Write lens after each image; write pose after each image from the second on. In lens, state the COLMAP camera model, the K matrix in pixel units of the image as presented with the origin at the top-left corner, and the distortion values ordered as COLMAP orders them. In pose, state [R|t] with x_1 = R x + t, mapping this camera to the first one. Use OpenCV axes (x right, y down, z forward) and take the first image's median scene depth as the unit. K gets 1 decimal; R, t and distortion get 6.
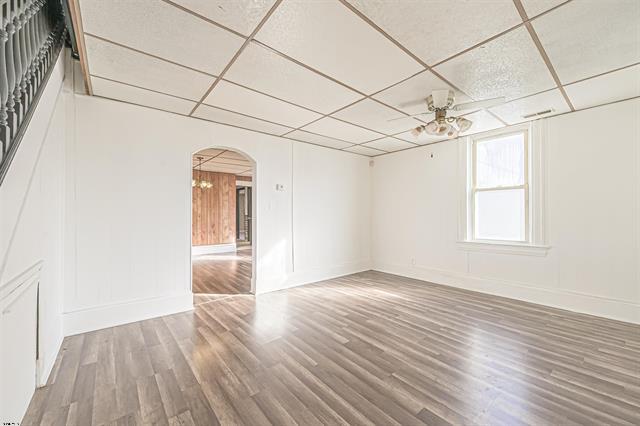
lens RADIAL K [[252.2, 0, 318.0], [0, 252.2, 209.6], [0, 0, 1]] dist [-0.001758, 0.000658]
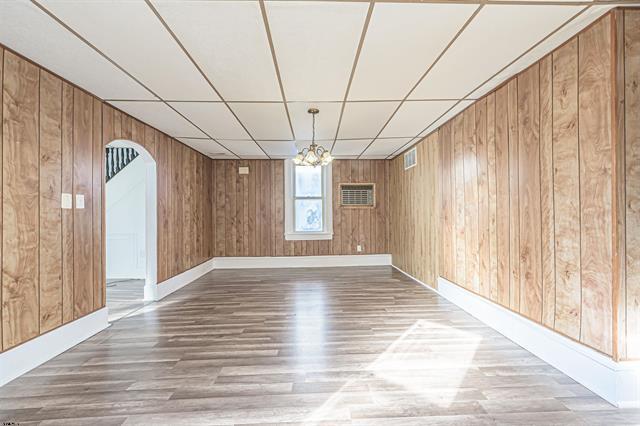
lens RADIAL K [[252.2, 0, 319.7], [0, 252.2, 214.2], [0, 0, 1]] dist [-0.001758, 0.000658]
pose [[-0.607658, 0.008965, -0.794148, -0.072934], [0.024926, 0.999659, -0.007788, 0.032774], [0.793808, -0.024528, -0.607674, 2.141530]]
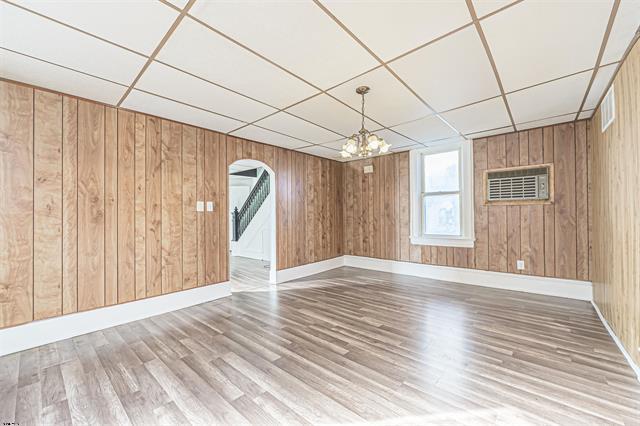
lens RADIAL K [[252.2, 0, 319.6], [0, 252.2, 214.8], [0, 0, 1]] dist [-0.001758, 0.000658]
pose [[-0.986946, 0.014696, -0.160381, -0.509611], [0.017947, 0.999661, -0.018841, 0.037972], [0.160050, -0.021473, -0.986875, 2.285434]]
